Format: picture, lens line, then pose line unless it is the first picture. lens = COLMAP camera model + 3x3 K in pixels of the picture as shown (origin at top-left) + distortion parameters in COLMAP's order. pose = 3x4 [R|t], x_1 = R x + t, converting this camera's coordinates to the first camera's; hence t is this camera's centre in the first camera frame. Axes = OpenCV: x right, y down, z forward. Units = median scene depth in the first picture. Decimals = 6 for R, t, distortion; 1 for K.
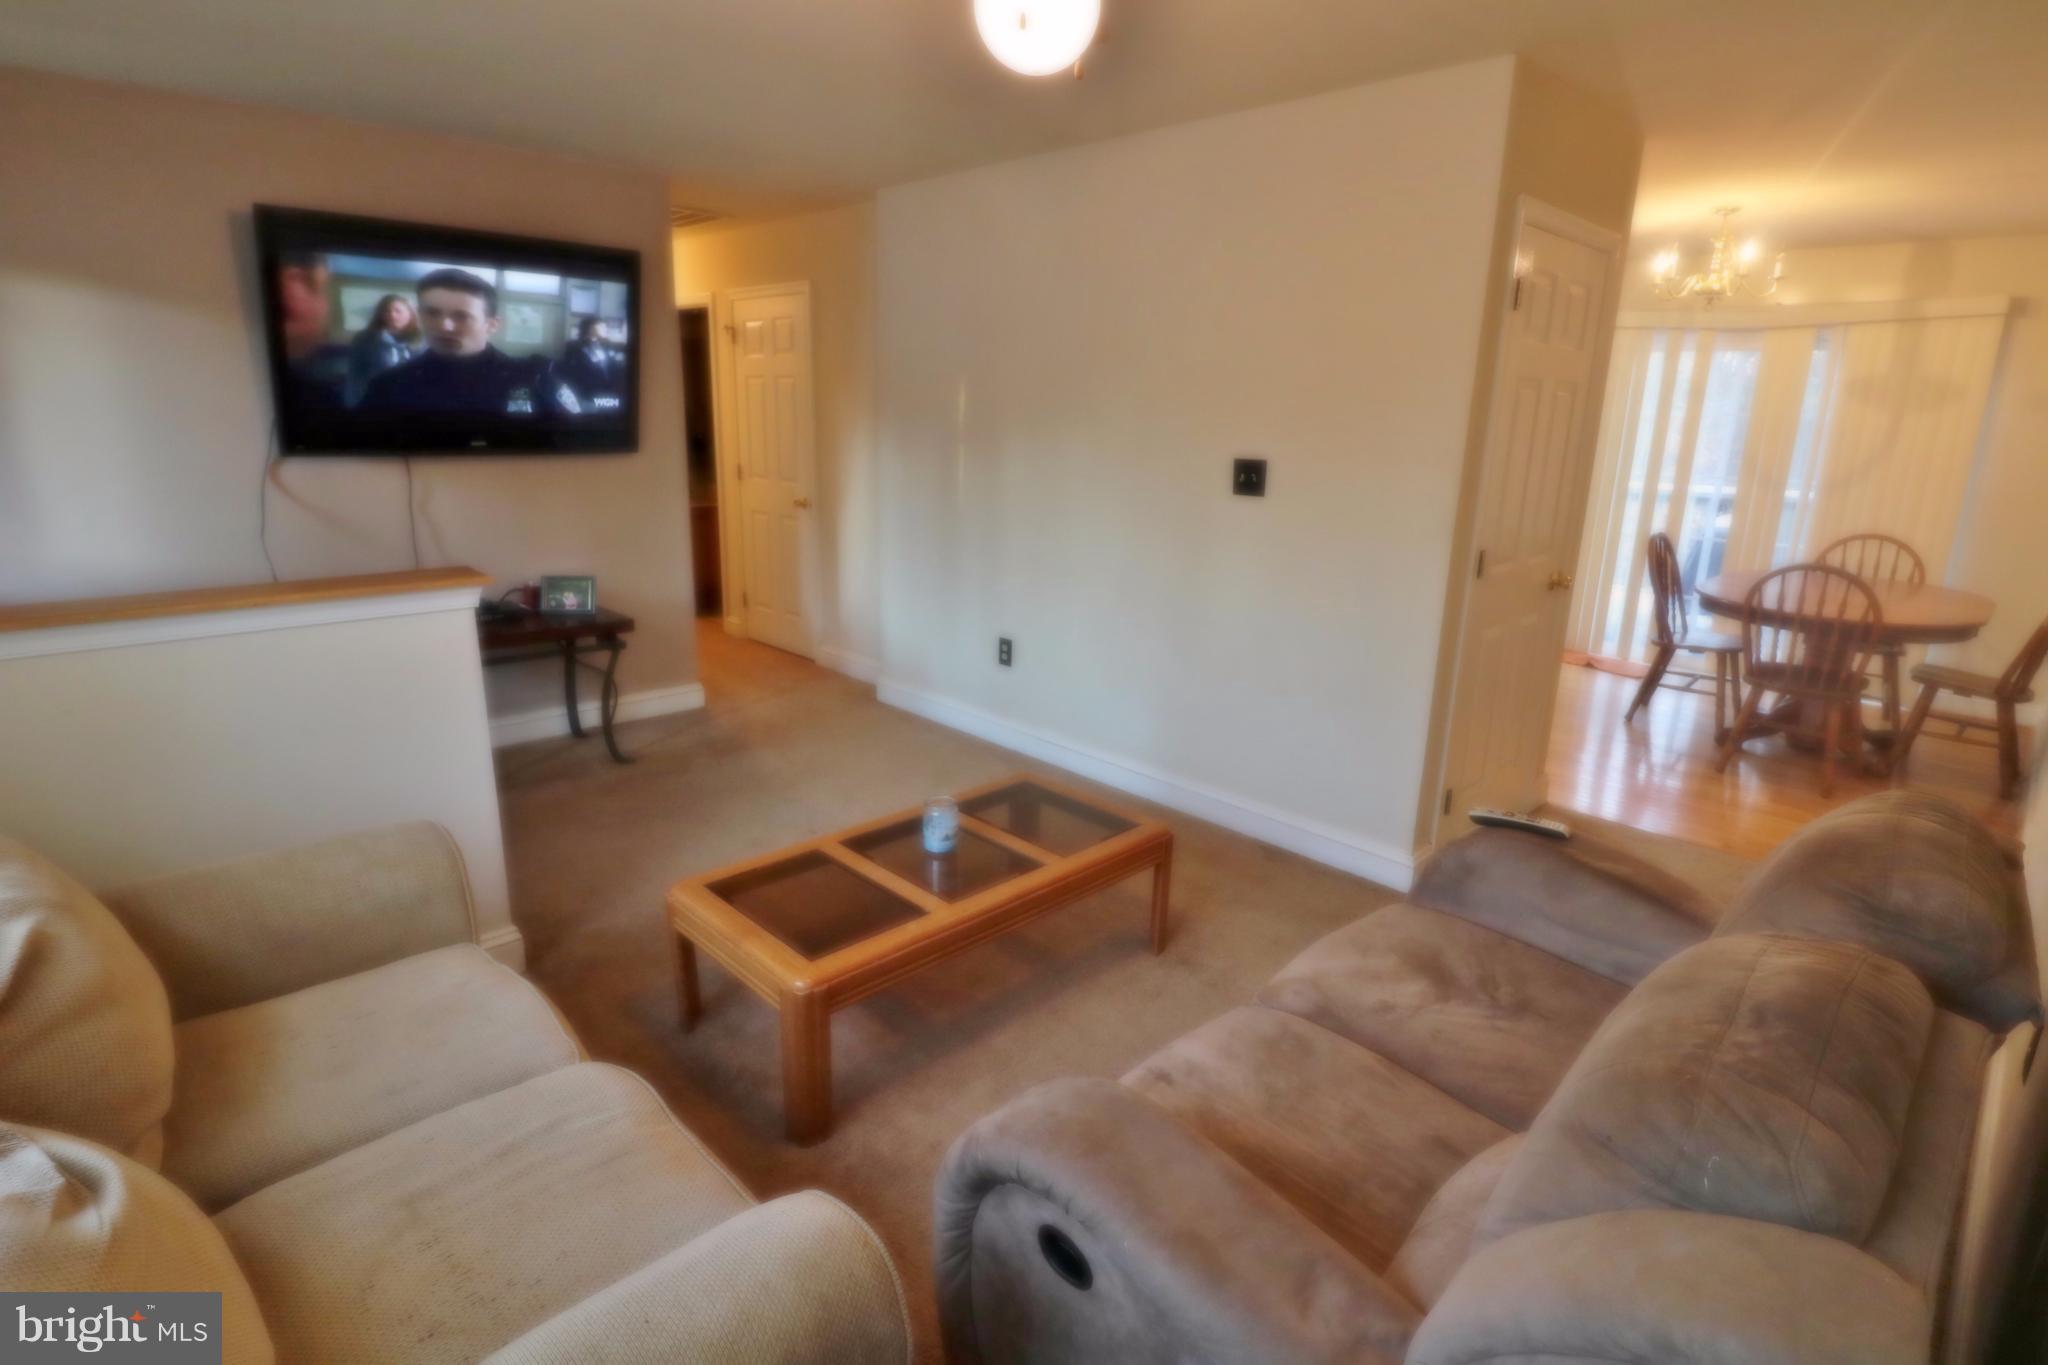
lens RADIAL K [[997.3, 0, 1024.0], [0, 997.3, 682.5], [0, 0, 1]] dist [-0.000854, -0.000040]
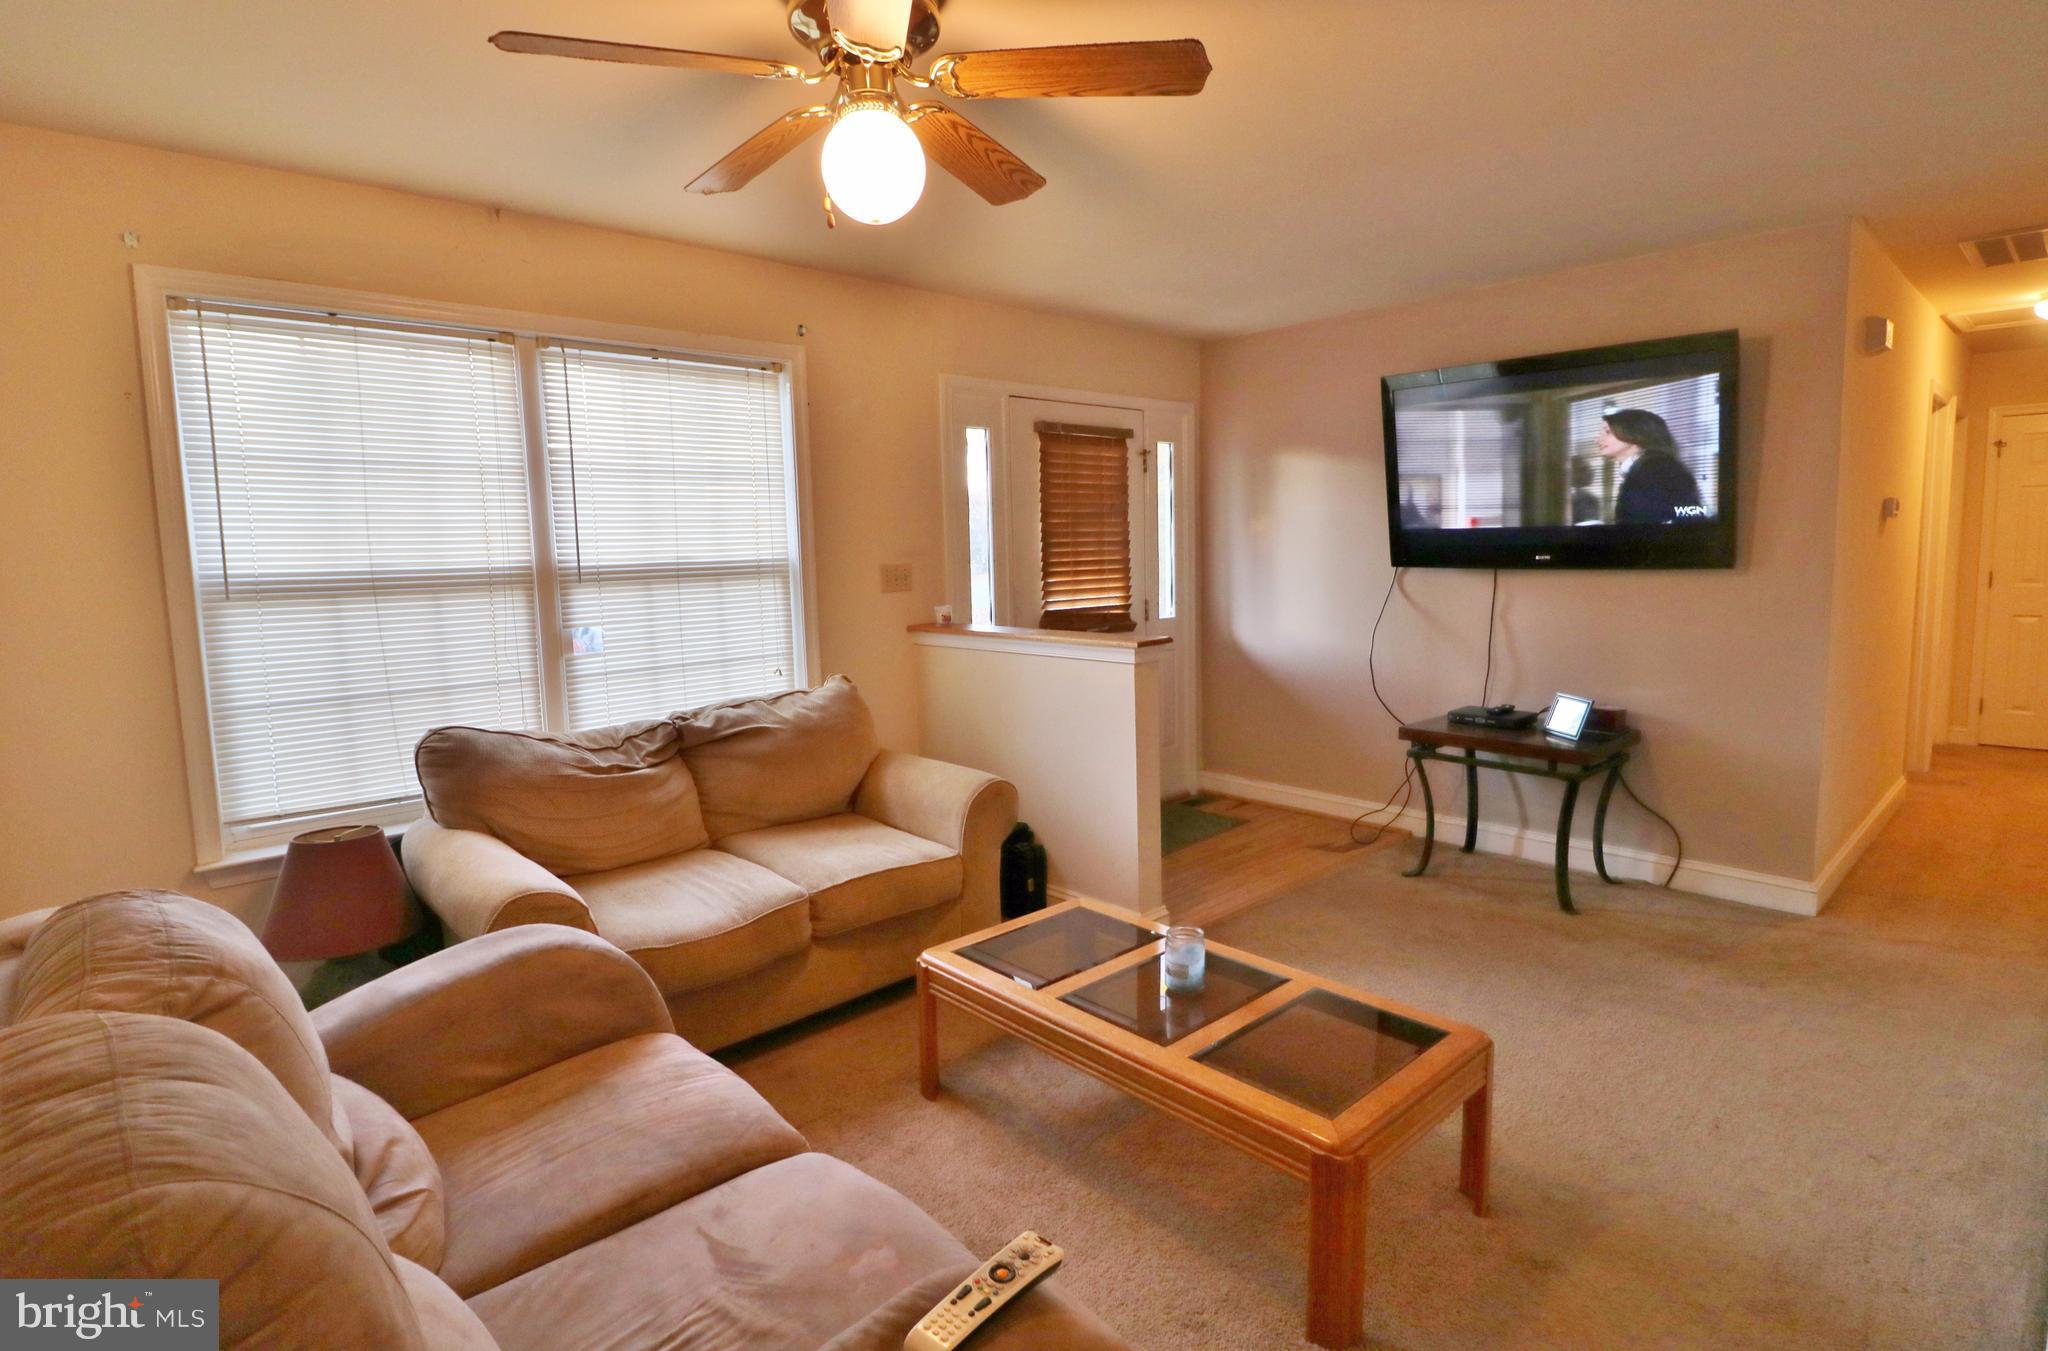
lens RADIAL K [[1044.5, 0, 1023.0], [0, 1044.5, 647.0], [0, 0, 1]] dist [0.001592, 0.000196]
pose [[-0.011727, 0.088781, -0.995982, 0.520633], [-0.244591, 0.965538, 0.088948, -0.112921], [0.969555, 0.244652, 0.010392, 0.482543]]
